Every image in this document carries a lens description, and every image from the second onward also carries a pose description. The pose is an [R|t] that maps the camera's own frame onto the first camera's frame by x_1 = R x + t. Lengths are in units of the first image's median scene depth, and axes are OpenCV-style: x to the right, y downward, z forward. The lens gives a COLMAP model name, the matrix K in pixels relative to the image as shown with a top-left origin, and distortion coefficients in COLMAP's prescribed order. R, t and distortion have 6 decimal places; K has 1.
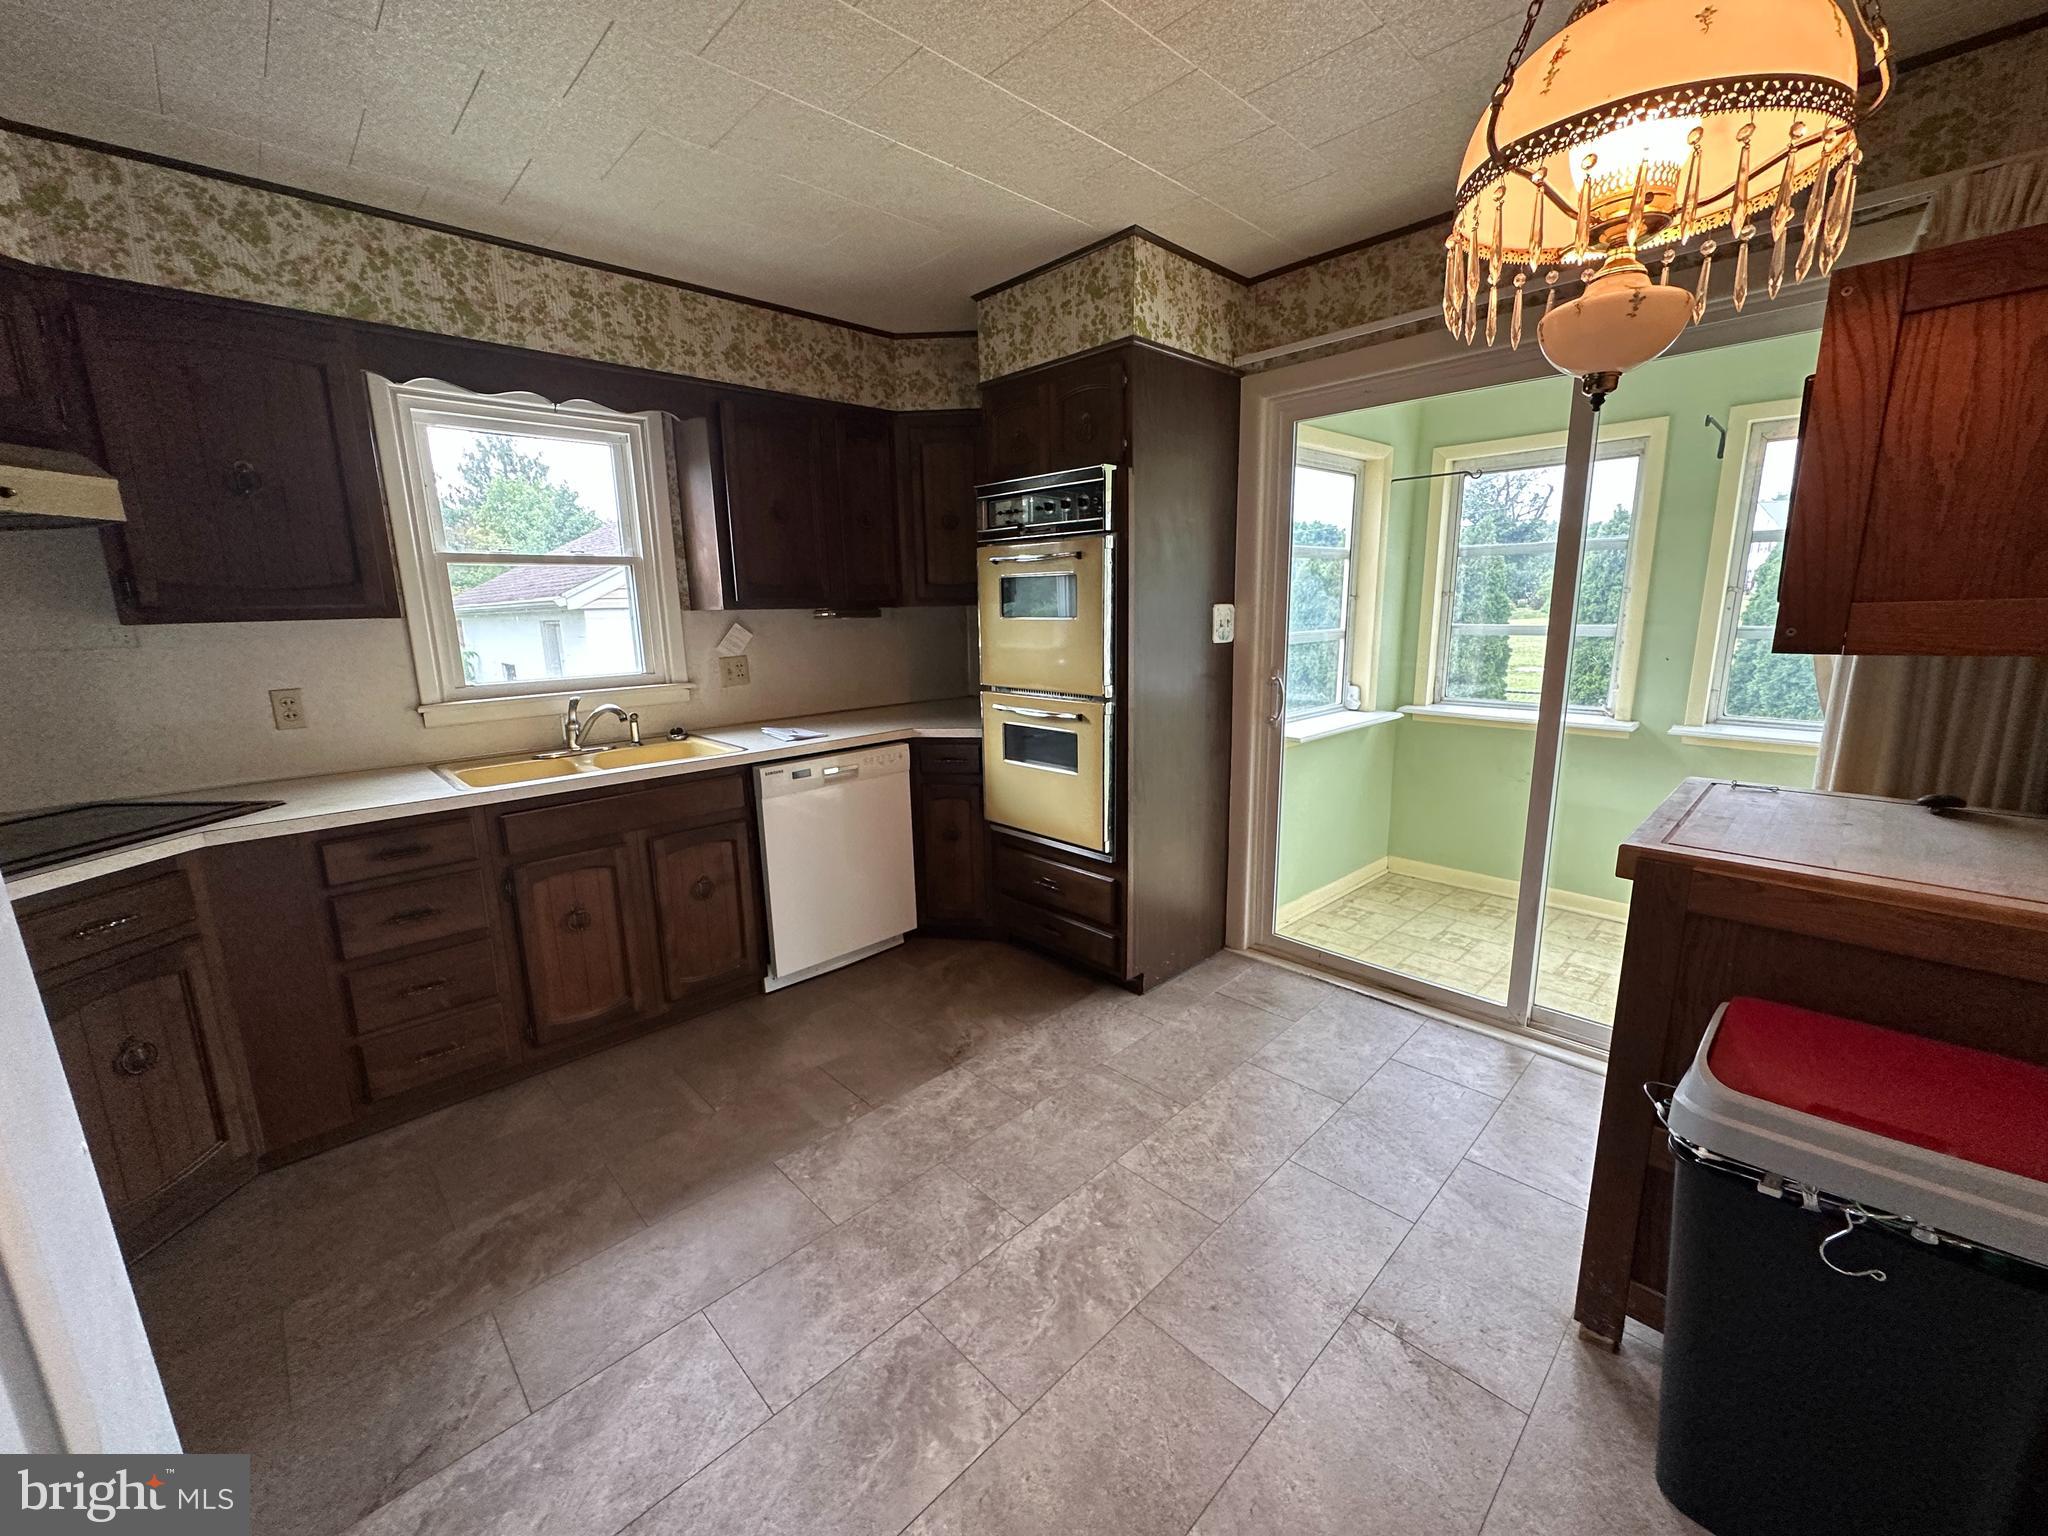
lens RADIAL K [[814.2, 0, 1023.2], [0, 814.2, 764.3], [0, 0, 1]] dist [-0.002872, 0.000299]
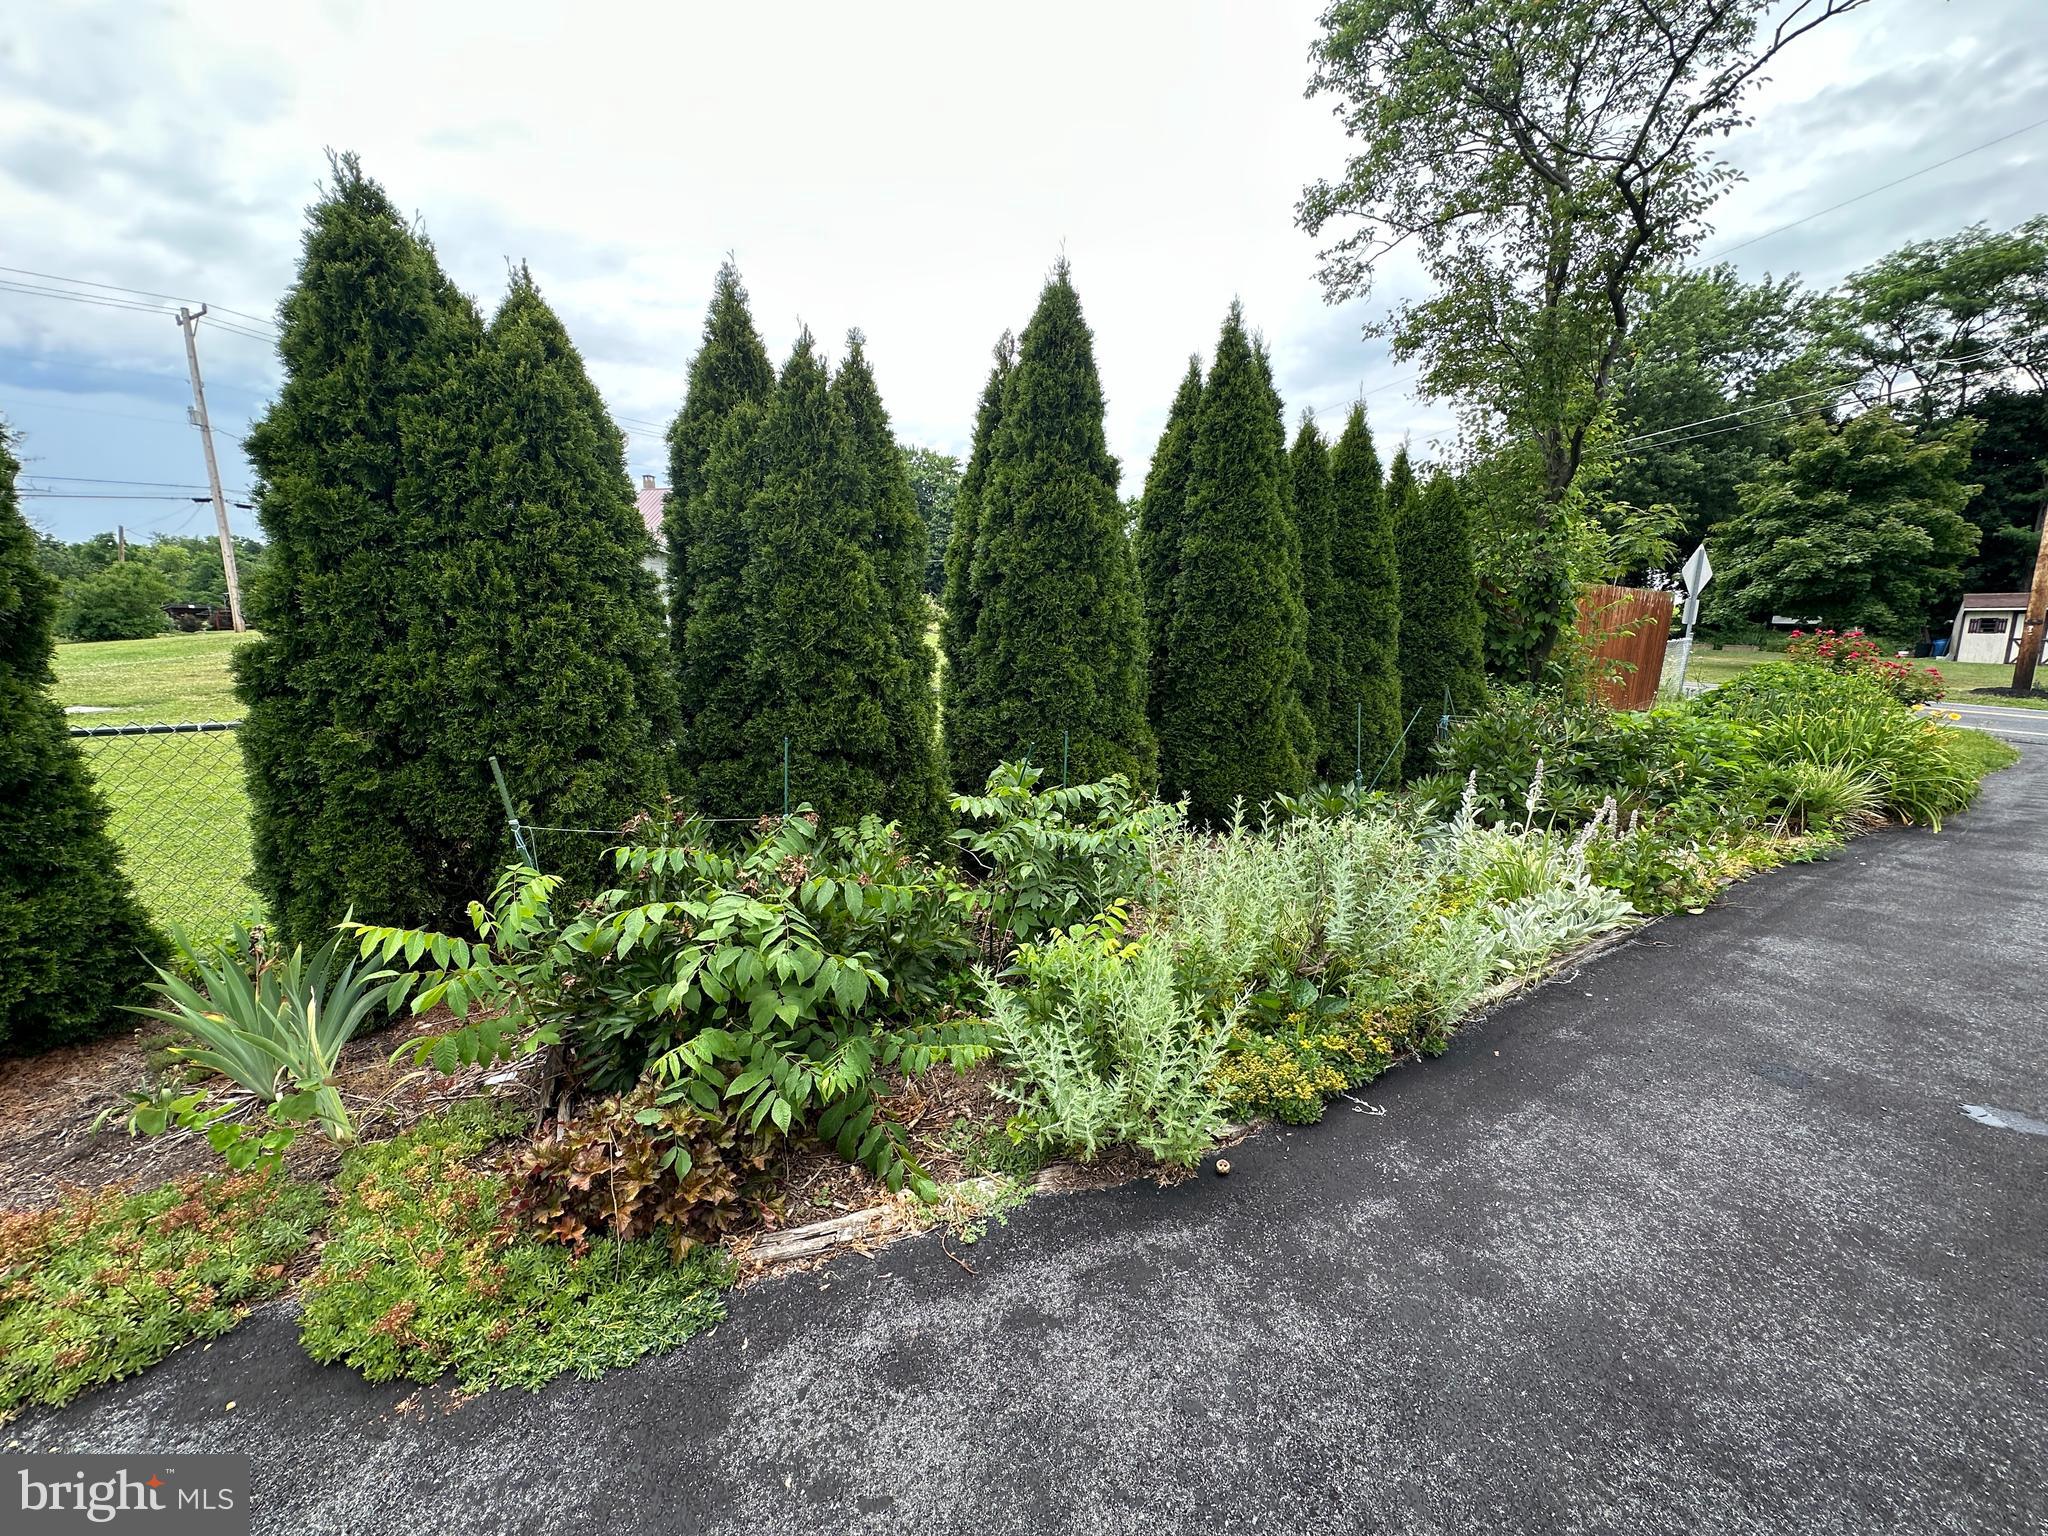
lens RADIAL K [[814.2, 0, 1025.1], [0, 814.2, 772.4], [0, 0, 1]] dist [-0.002872, 0.000299]
pose [[0.140104, -0.133960, 0.981033, 1.221267], [0.174074, 0.978706, 0.108782, -0.160245], [-0.974715, 0.155532, 0.160439, 2.164766]]
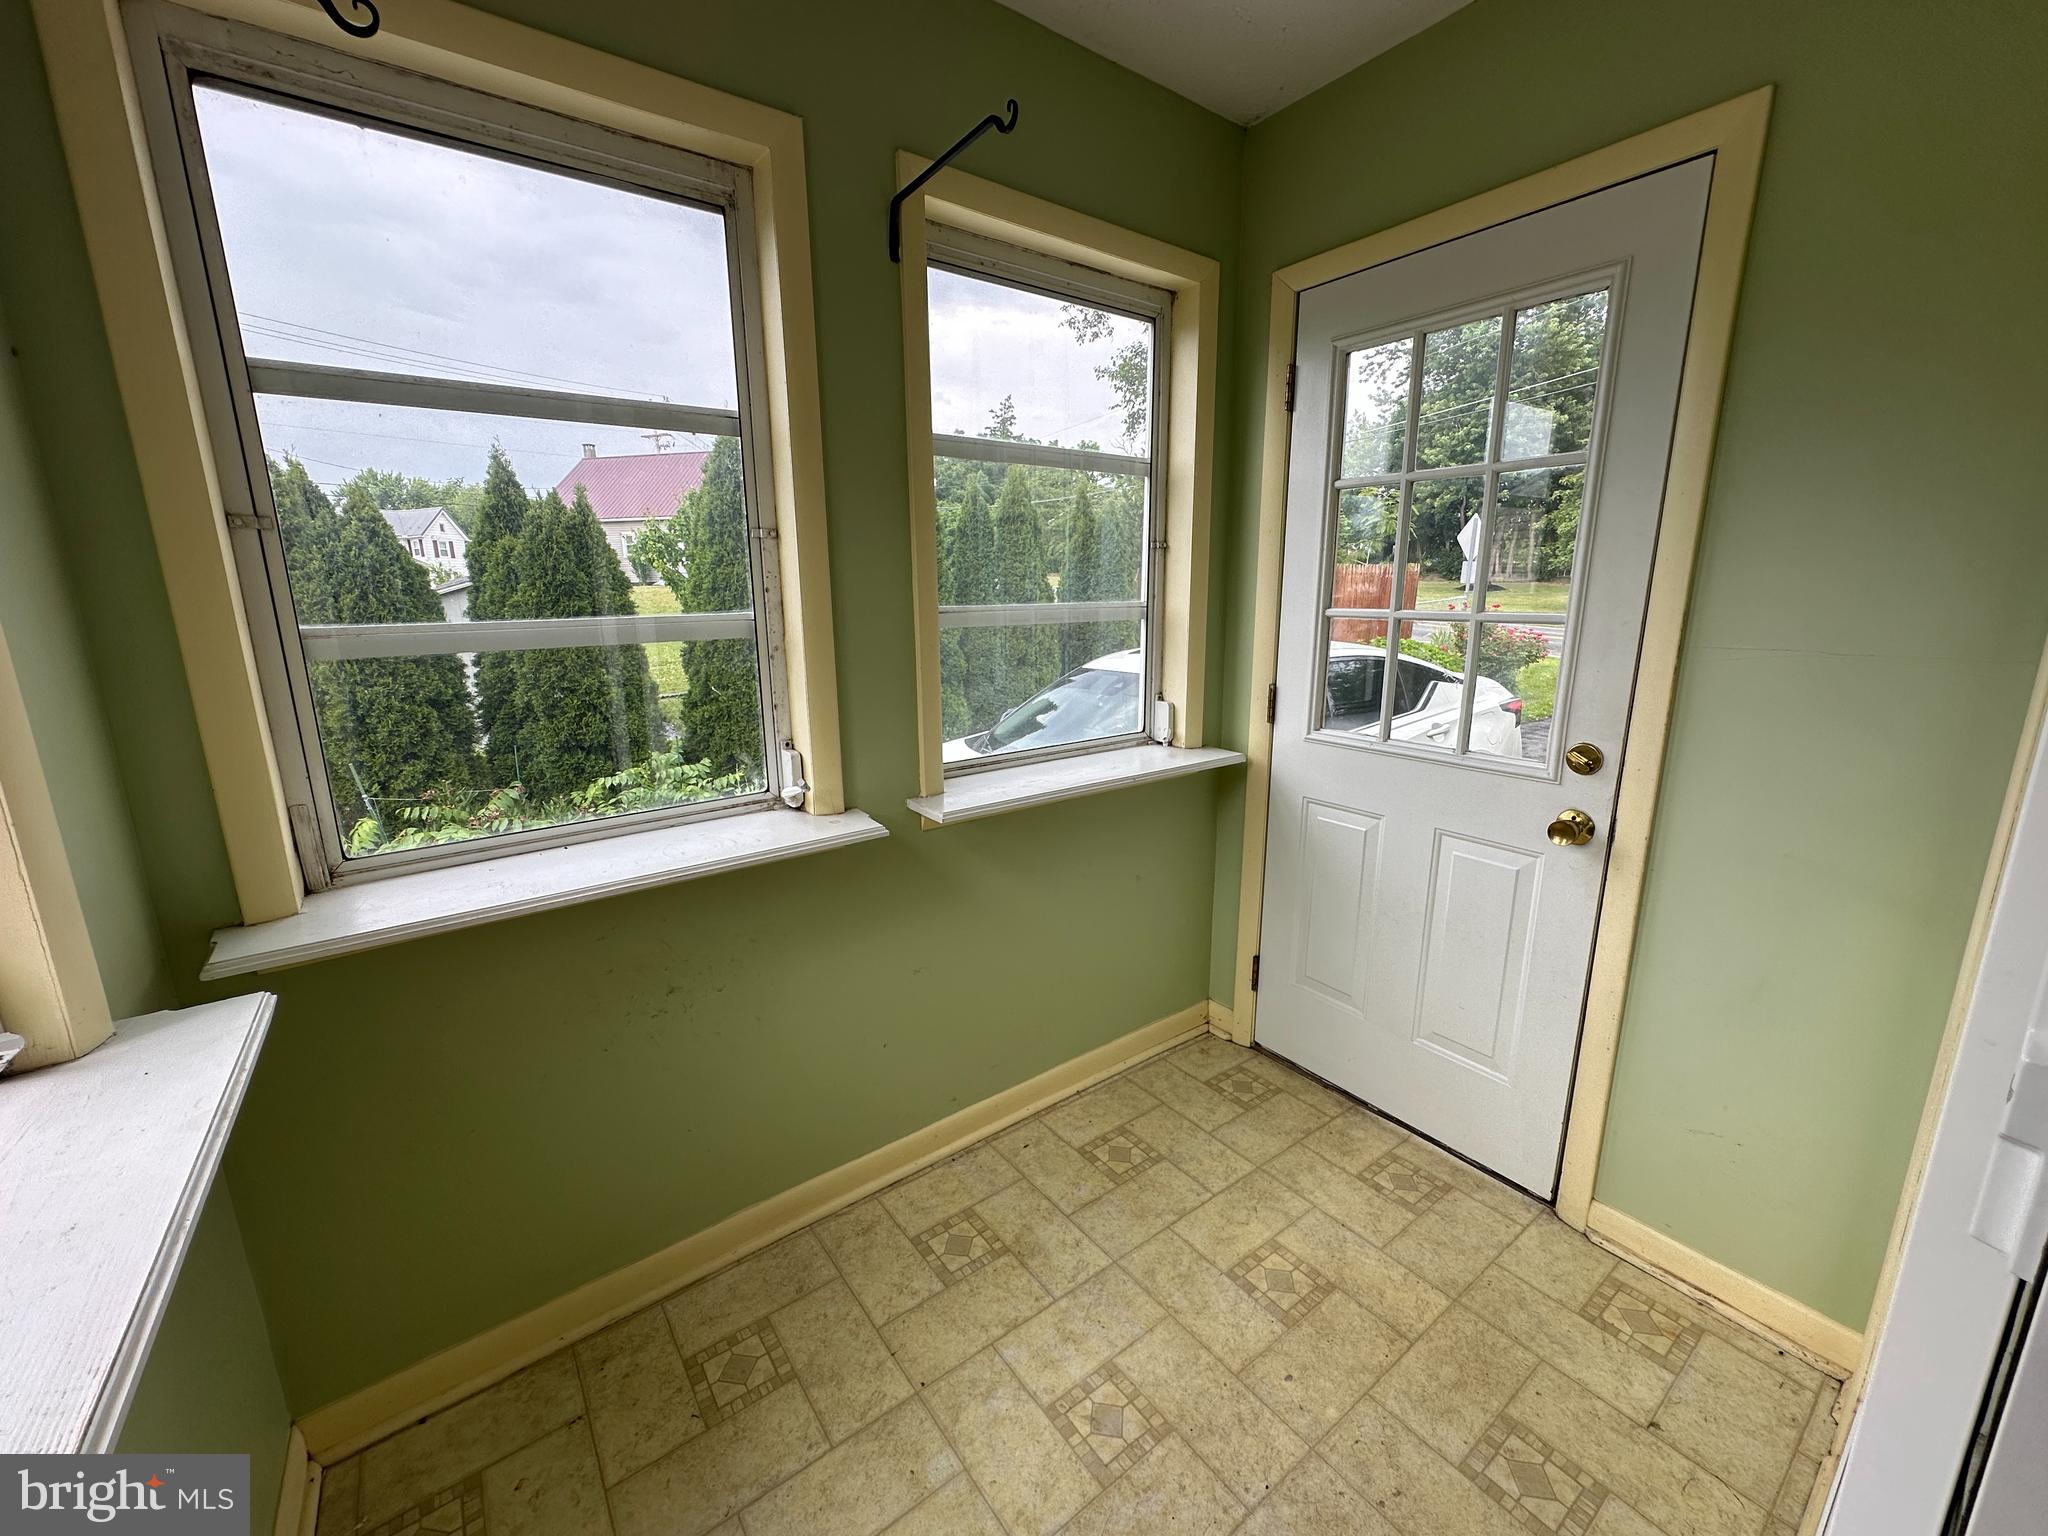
lens RADIAL K [[814.2, 0, 1025.2], [0, 814.2, 765.2], [0, 0, 1]] dist [-0.002872, 0.000299]
pose [[0.115018, -0.198164, 0.973397, 0.398575], [0.204313, 0.963669, 0.172042, -0.185184], [-0.972125, 0.179089, 0.151326, 1.089867]]
